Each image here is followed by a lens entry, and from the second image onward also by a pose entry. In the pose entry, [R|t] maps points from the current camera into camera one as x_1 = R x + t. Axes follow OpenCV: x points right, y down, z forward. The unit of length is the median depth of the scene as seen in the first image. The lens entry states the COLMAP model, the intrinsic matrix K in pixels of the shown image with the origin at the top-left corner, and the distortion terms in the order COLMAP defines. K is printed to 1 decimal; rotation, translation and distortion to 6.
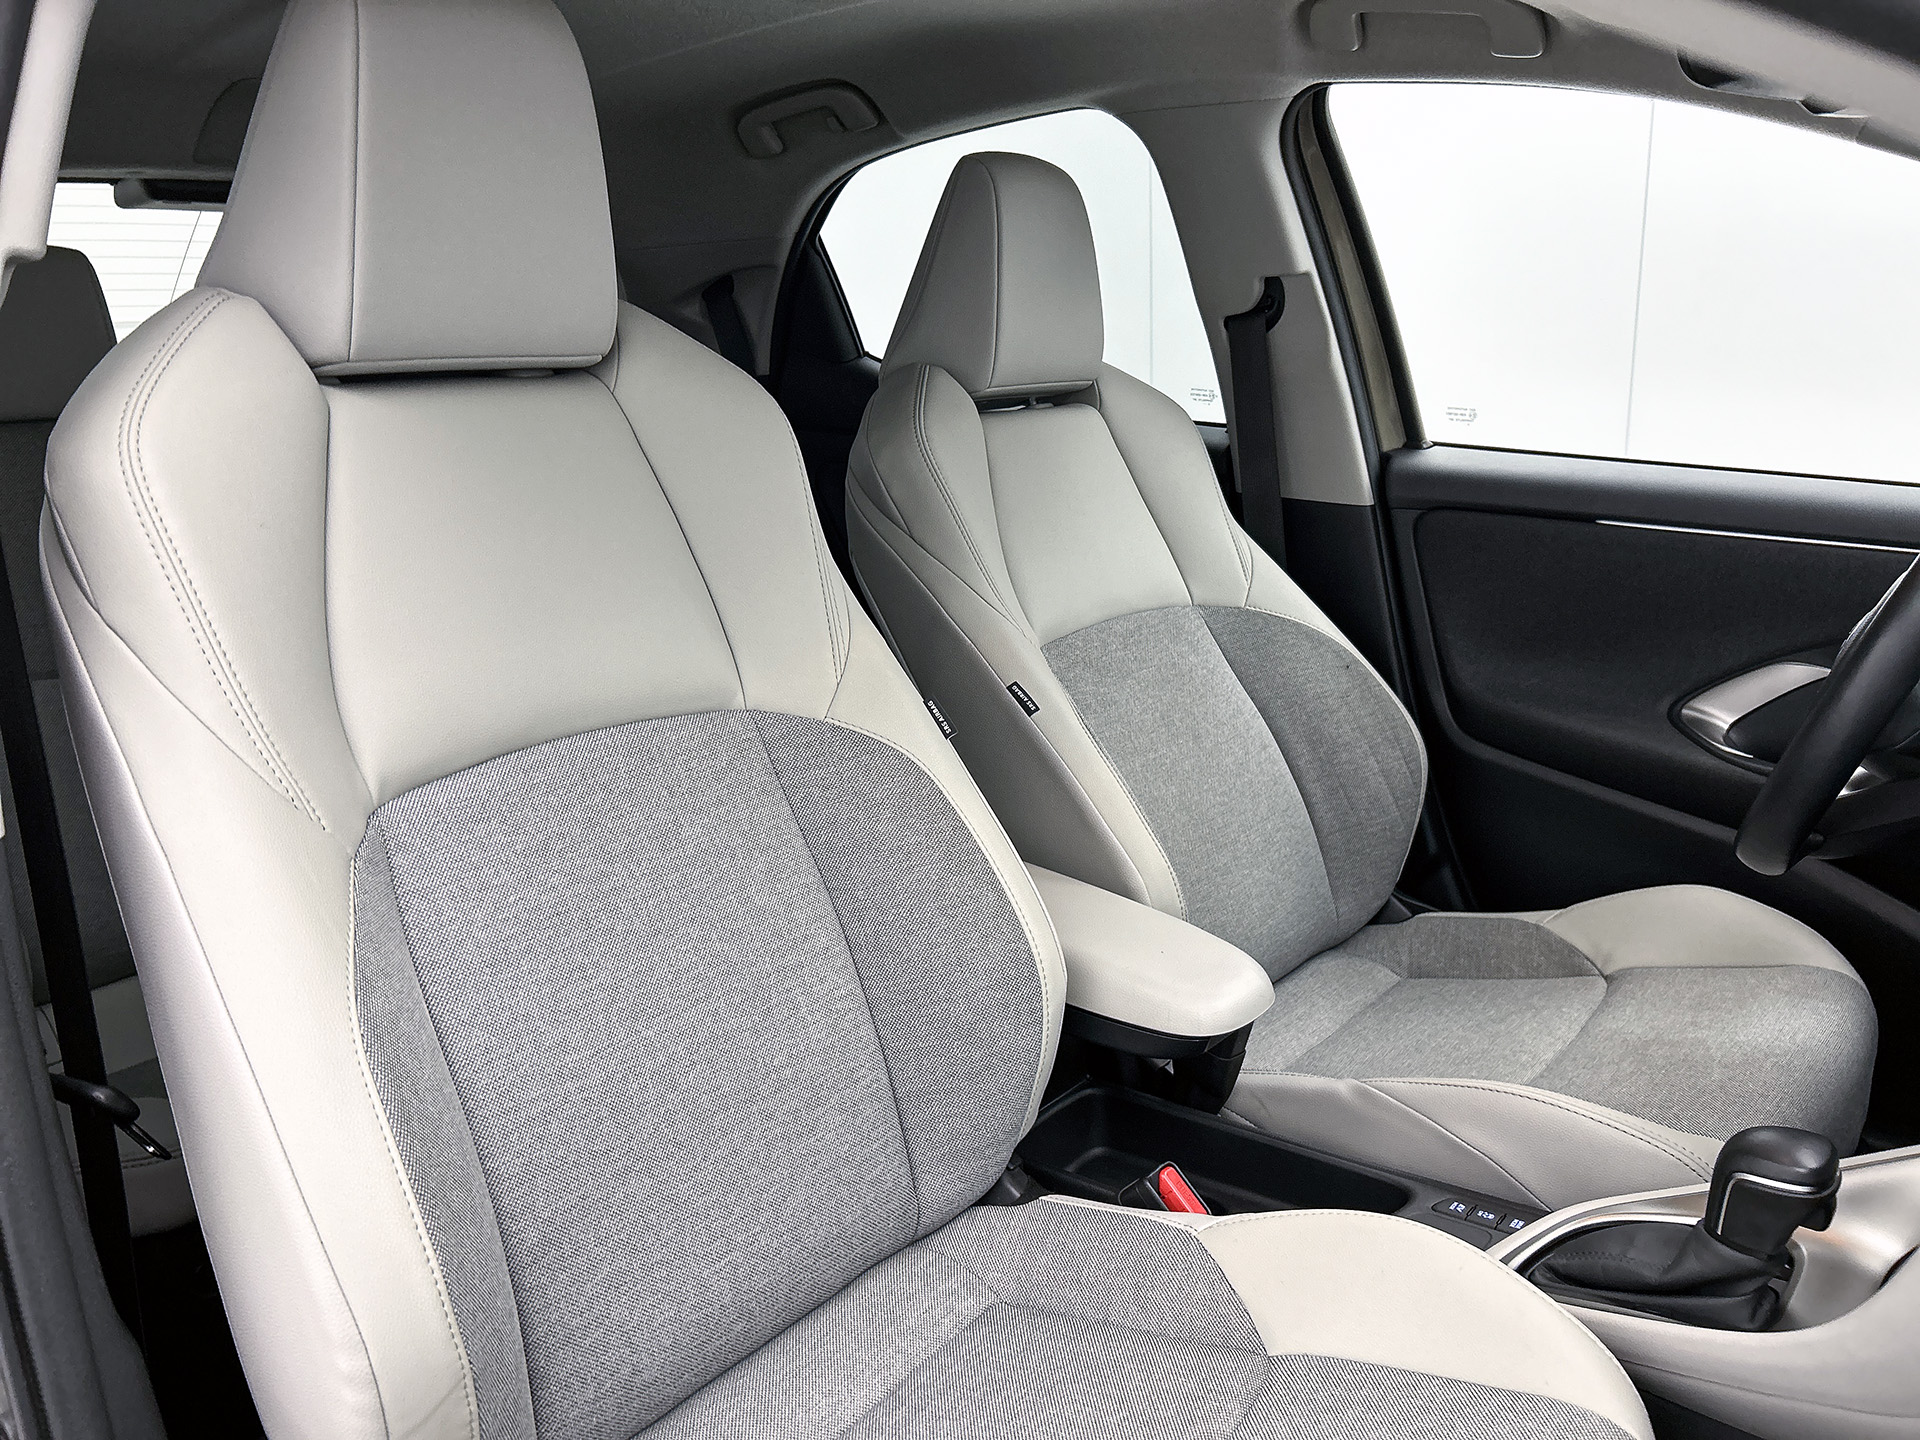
lens RADIAL K [[1466.9, 0, 957.8], [0, 1466.9, 730.7], [0, 0, 1]] dist [0.078645, -0.006843]
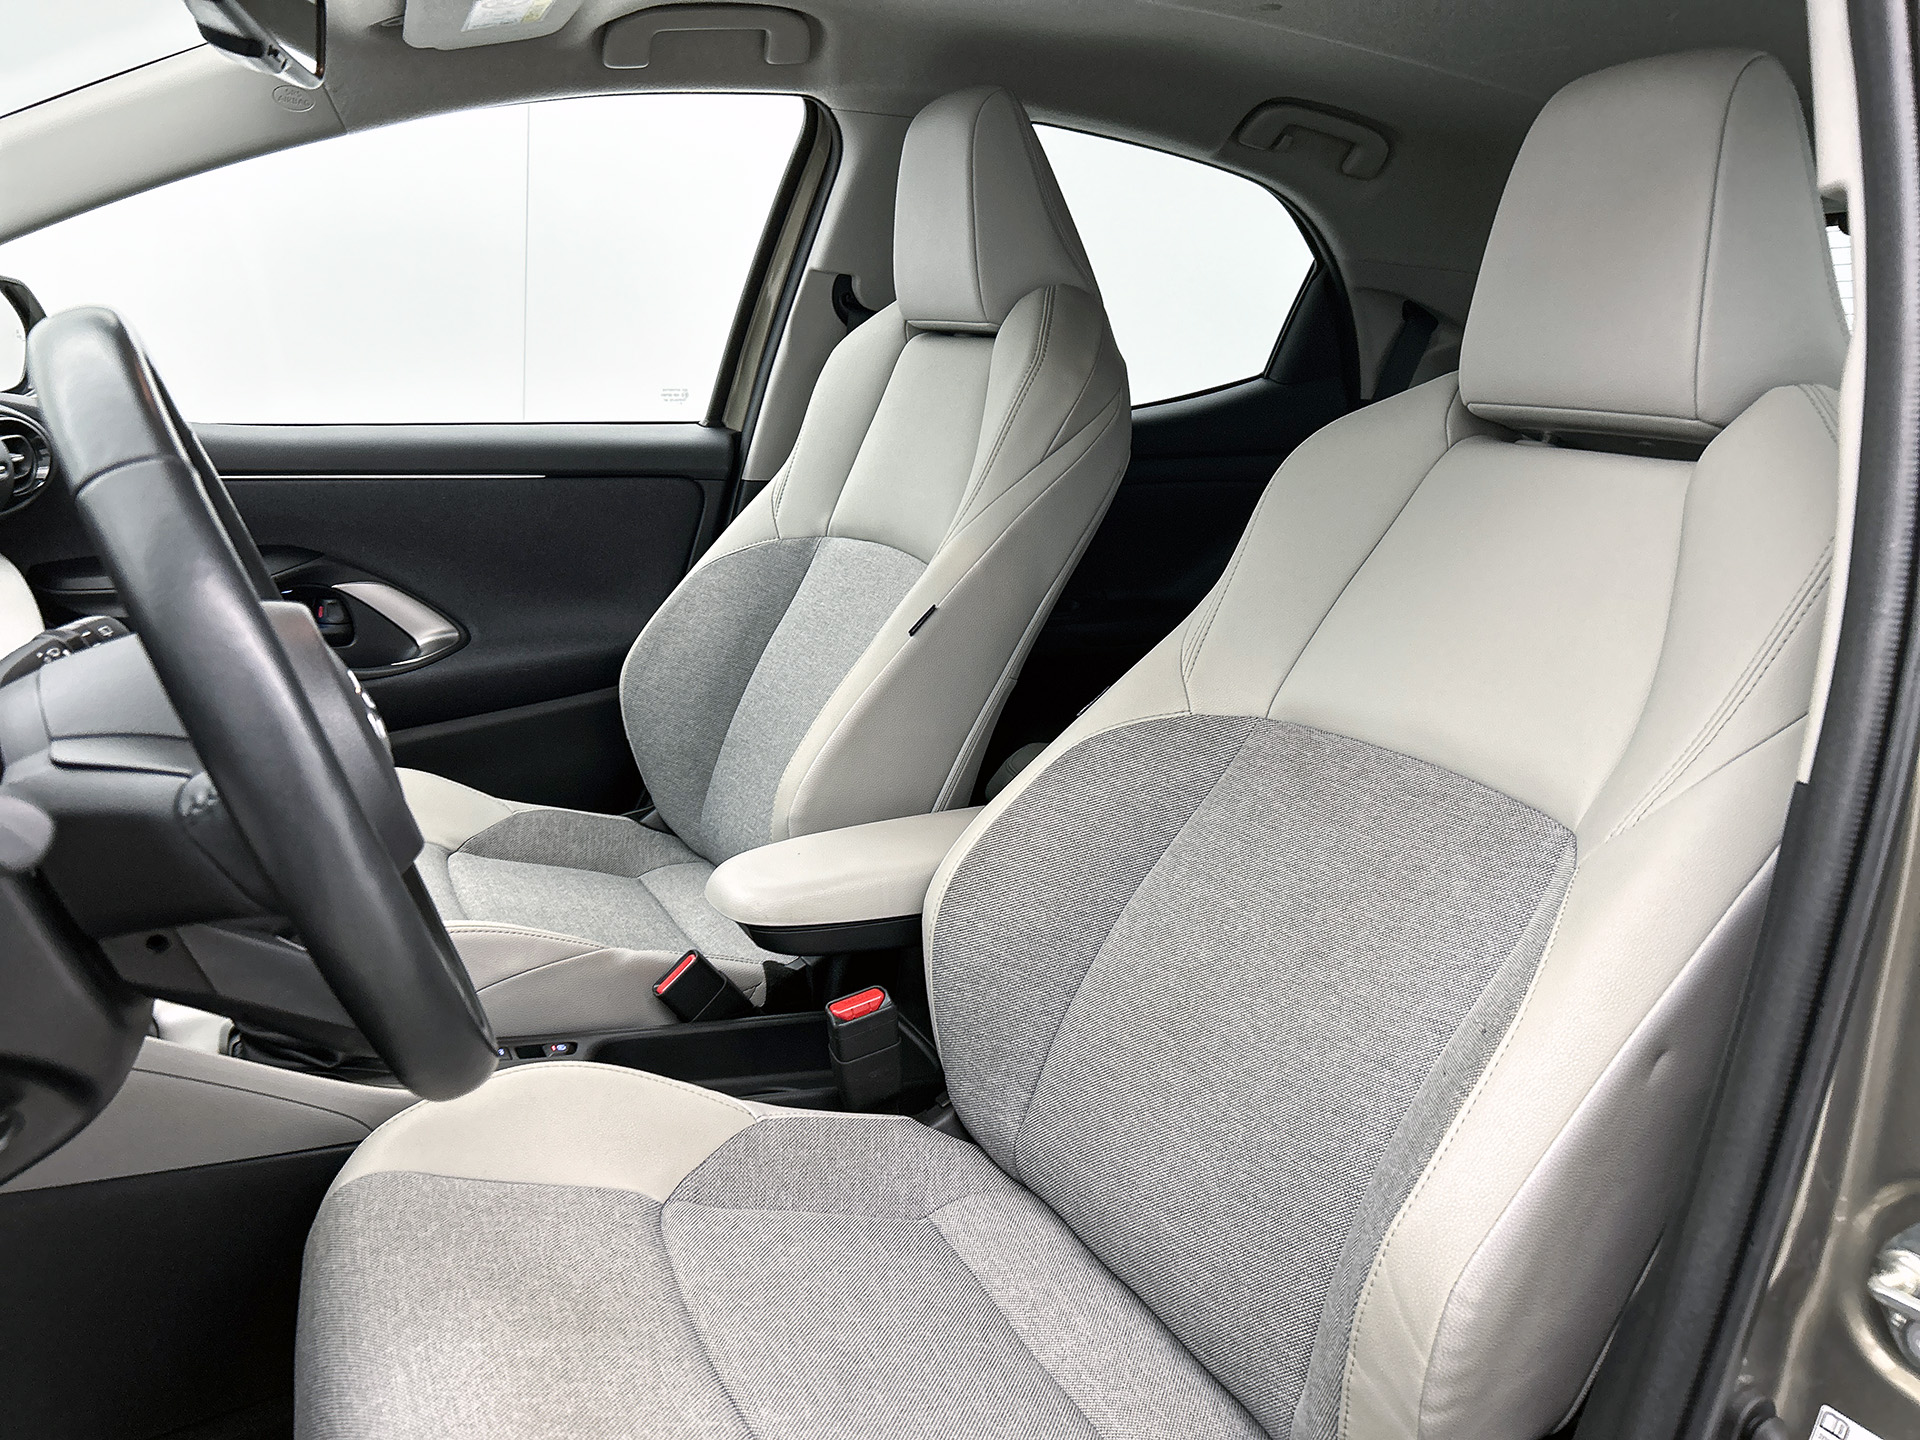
lens RADIAL K [[1466.9, 0, 949.0], [0, 1466.9, 718.3], [0, 0, 1]] dist [0.078645, -0.006843]
pose [[-0.427017, 0.198671, -0.882149, 0.783072], [-0.285004, 0.896271, 0.339811, -0.261071], [0.858155, 0.396521, -0.326100, 1.047673]]
